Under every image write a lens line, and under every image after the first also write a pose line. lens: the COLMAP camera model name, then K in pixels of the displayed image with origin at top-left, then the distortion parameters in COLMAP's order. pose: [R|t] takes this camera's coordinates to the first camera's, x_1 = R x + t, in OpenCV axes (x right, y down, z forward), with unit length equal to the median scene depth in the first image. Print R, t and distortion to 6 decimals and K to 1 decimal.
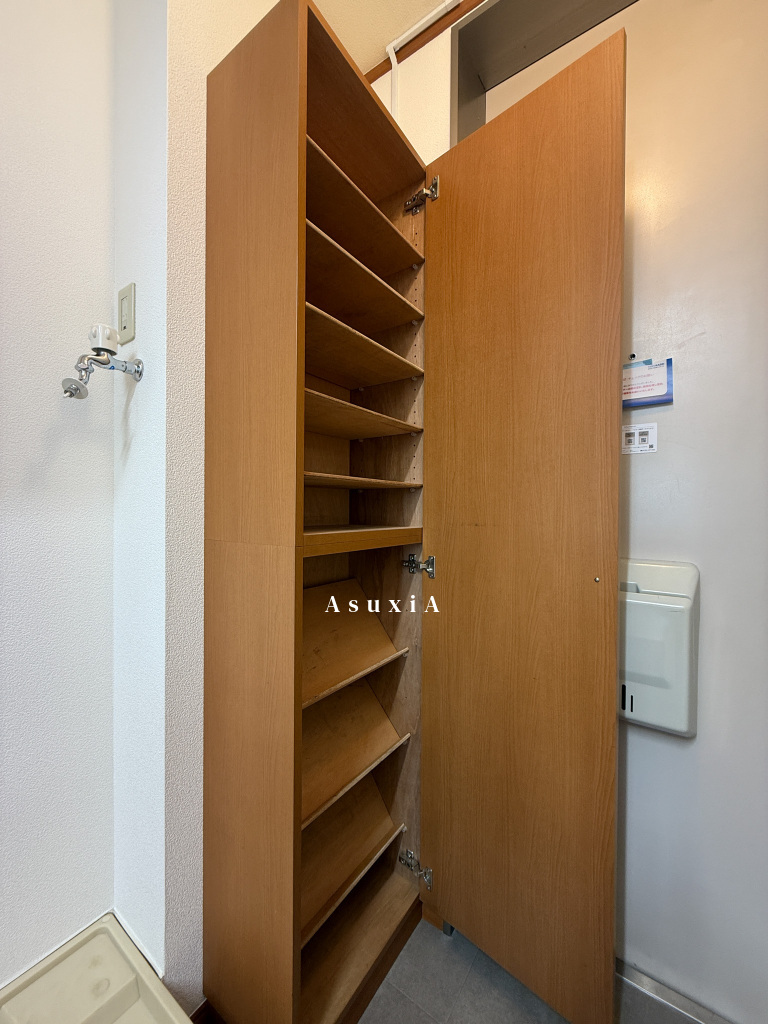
lens RADIAL K [[406.8, 0, 384.5], [0, 406.8, 511.7], [0, 0, 1]] dist [0.001476, -0.001083]
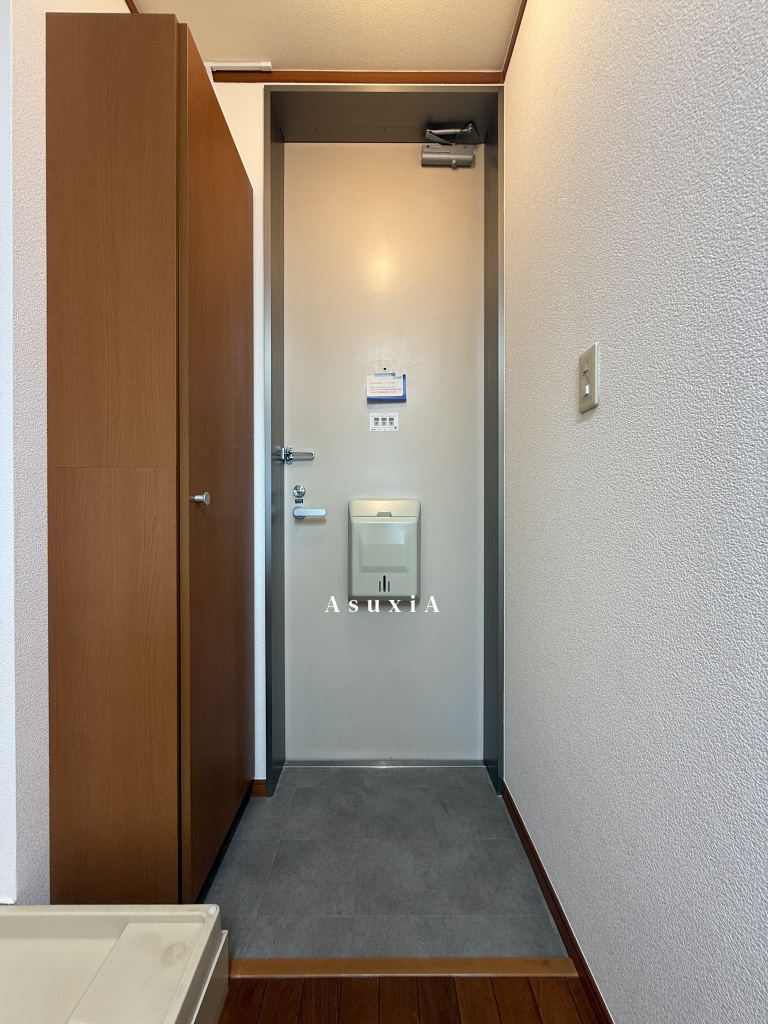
lens RADIAL K [[406.8, 0, 385.8], [0, 406.8, 512.0], [0, 0, 1]] dist [0.001476, -0.001083]
pose [[0.813322, -0.012660, 0.581675, -0.328139], [0.012382, 0.999913, 0.004450, 0.174004], [-0.581681, 0.003584, 0.813409, -0.295234]]
